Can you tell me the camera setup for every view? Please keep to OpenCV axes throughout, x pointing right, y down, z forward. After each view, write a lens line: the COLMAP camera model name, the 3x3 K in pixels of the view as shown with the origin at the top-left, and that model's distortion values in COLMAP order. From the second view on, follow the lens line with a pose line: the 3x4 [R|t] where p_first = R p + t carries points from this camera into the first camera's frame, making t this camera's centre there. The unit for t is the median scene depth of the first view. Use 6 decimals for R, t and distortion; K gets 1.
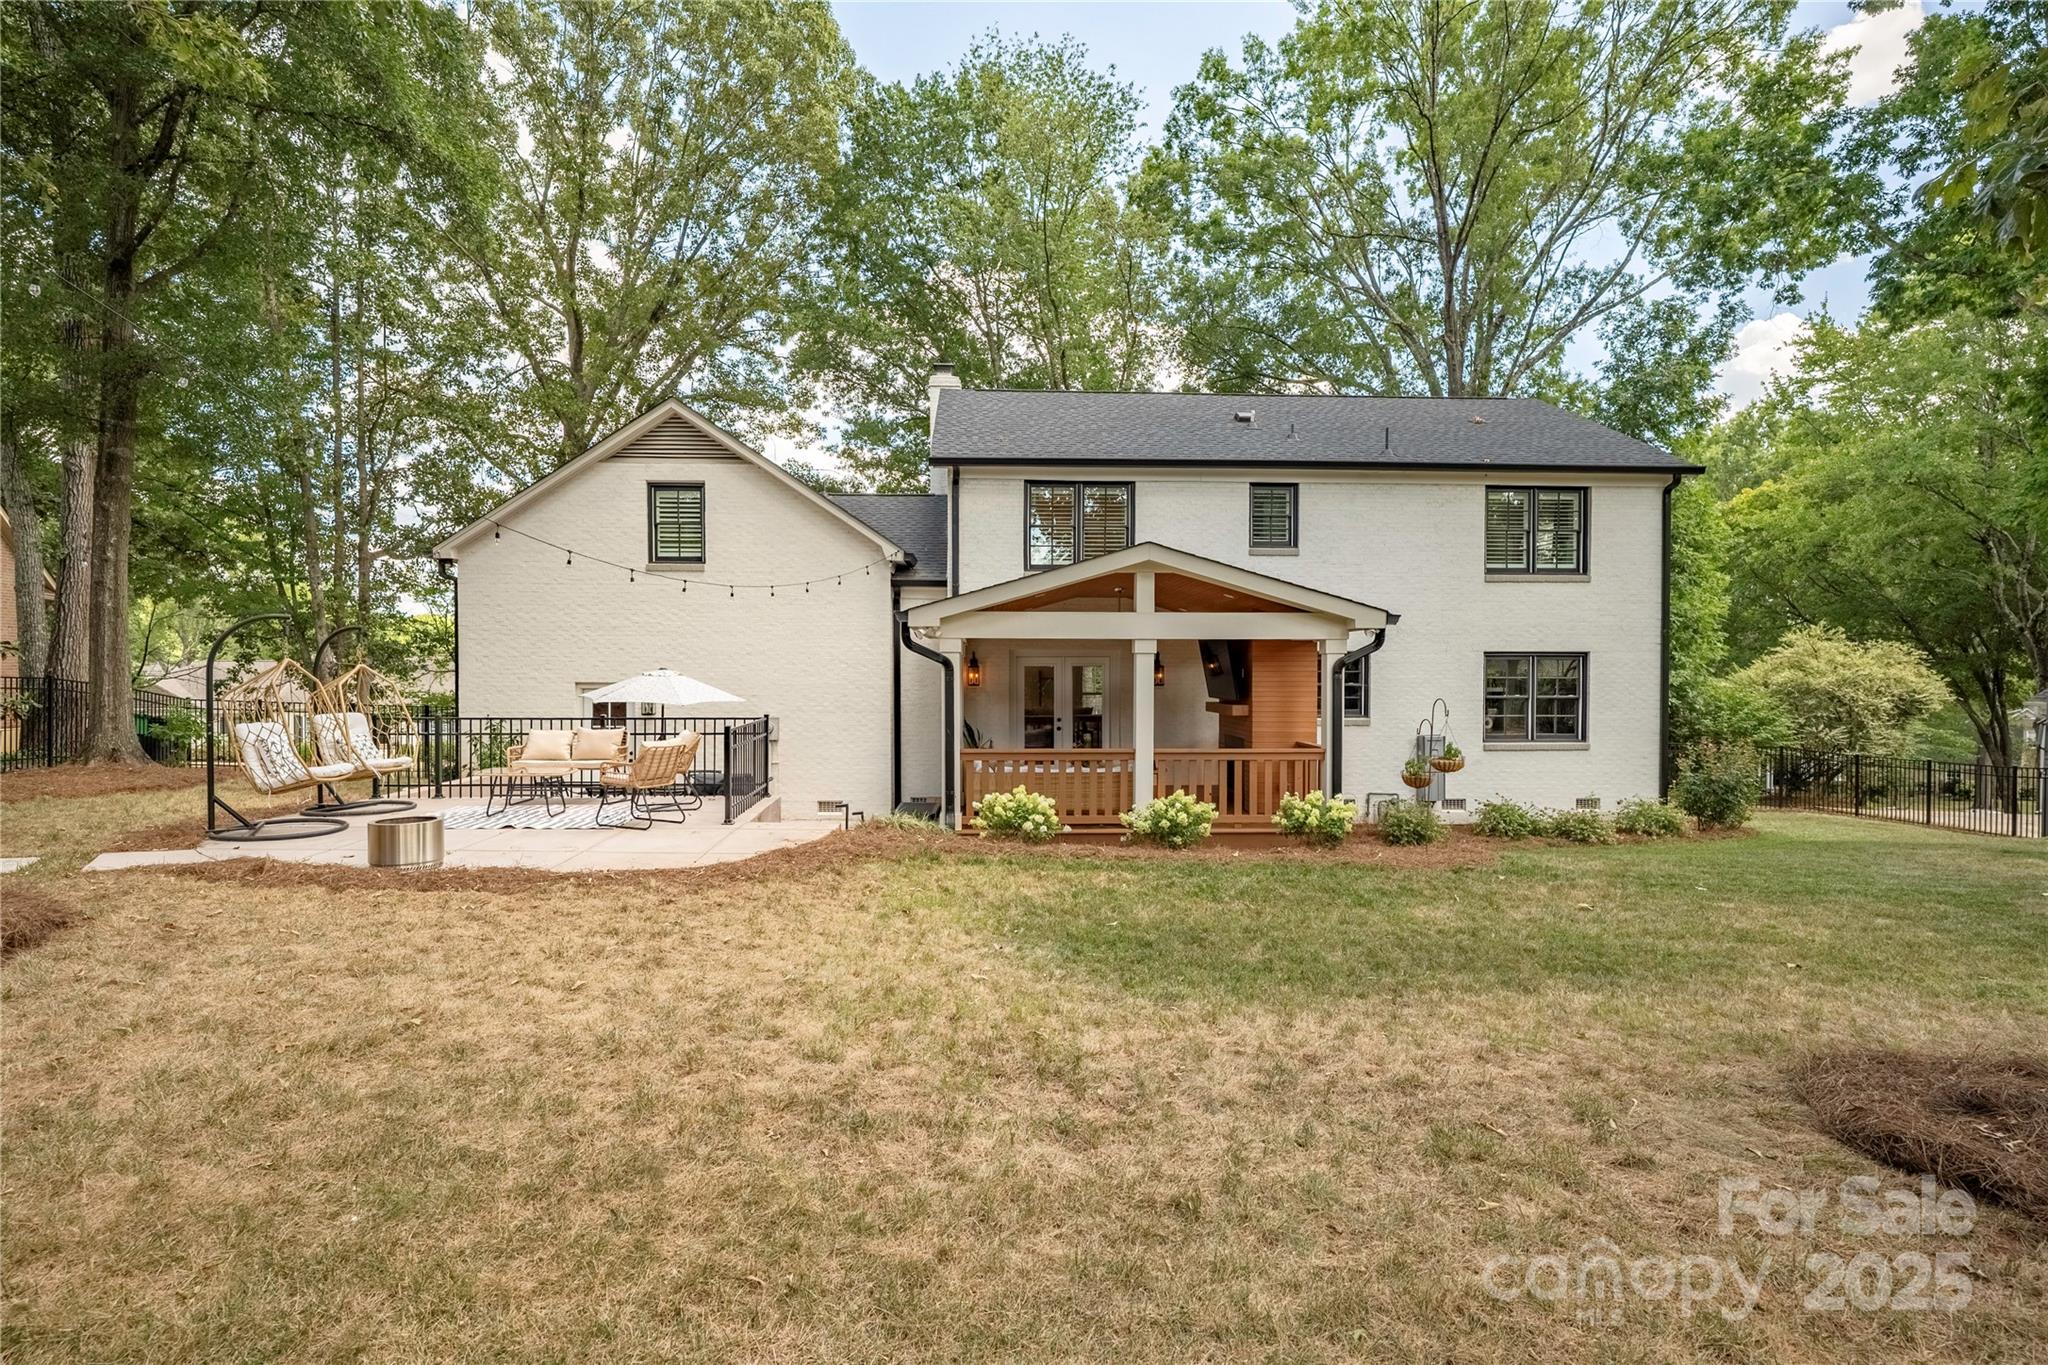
lens RADIAL K [[970.7, 0, 1012.2], [0, 970.7, 666.3], [0, 0, 1]] dist [-0.004084, -0.000355]
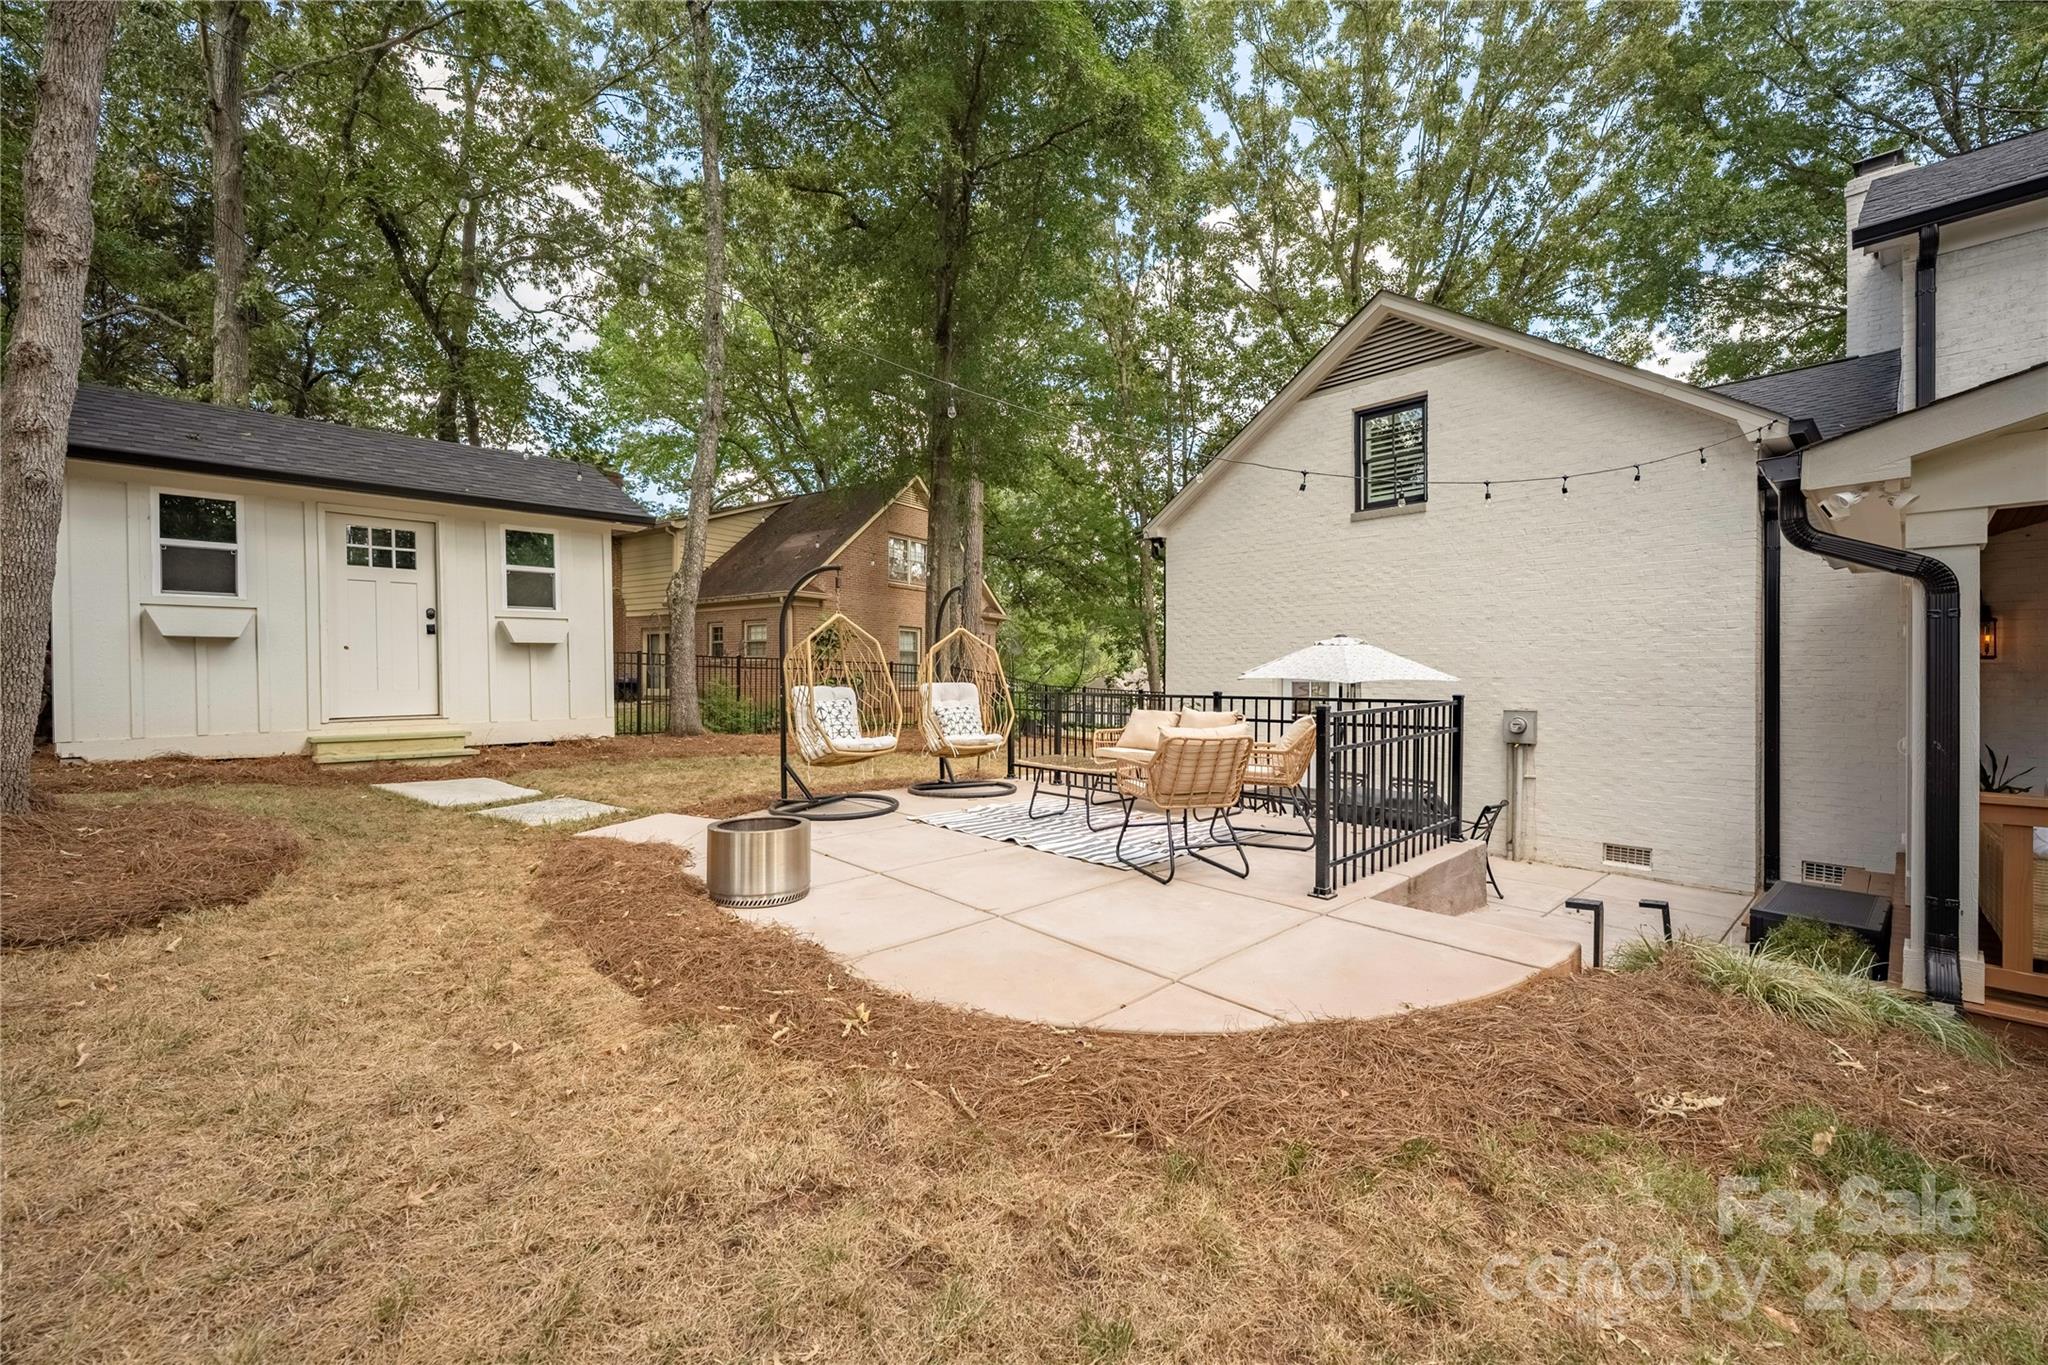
lens RADIAL K [[807.6, 0, 1026.5], [0, 807.6, 685.6], [0, 0, 1]] dist [-0.008705, 0.000258]
pose [[0.643749, 0.007730, -0.765198, -0.040219], [0.002950, 0.999916, 0.012583, 0.026850], [0.765231, -0.010358, 0.643672, 0.362869]]
